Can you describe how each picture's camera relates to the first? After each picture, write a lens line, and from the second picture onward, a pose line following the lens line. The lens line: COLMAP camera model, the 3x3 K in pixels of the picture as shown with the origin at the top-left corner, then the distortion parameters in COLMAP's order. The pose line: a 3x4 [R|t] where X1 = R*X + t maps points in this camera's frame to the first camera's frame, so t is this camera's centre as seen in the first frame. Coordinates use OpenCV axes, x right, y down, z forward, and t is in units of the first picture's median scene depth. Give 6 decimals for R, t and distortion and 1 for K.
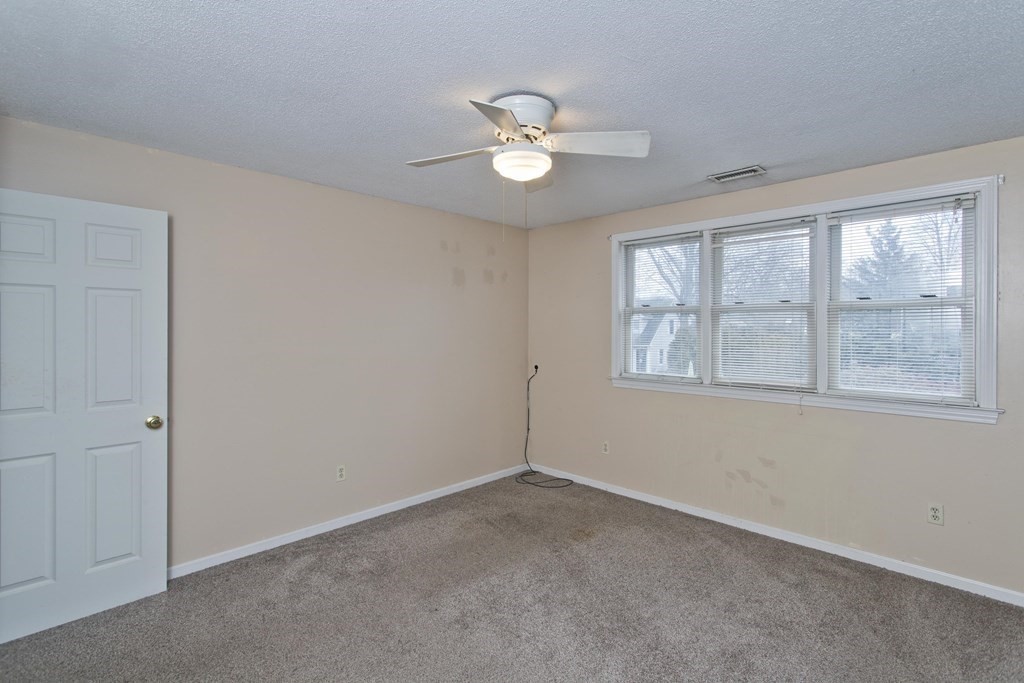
lens RADIAL K [[491.3, 0, 511.0], [0, 491.3, 329.8], [0, 0, 1]] dist [0.000325, -0.000127]
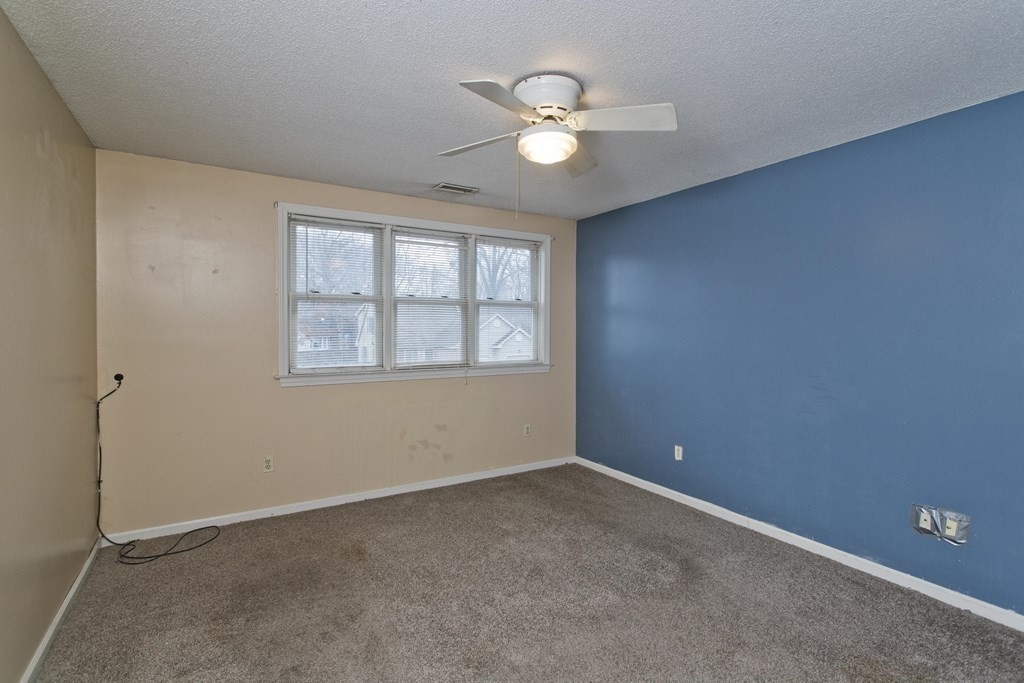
lens RADIAL K [[482.0, 0, 517.0], [0, 482.0, 337.5], [0, 0, 1]] dist [0.001432, 0.000343]
pose [[0.243061, -0.023259, 0.969732, -0.580090], [-0.001888, 0.999699, 0.024452, 0.014281], [-0.970009, -0.007775, 0.242944, 0.509461]]
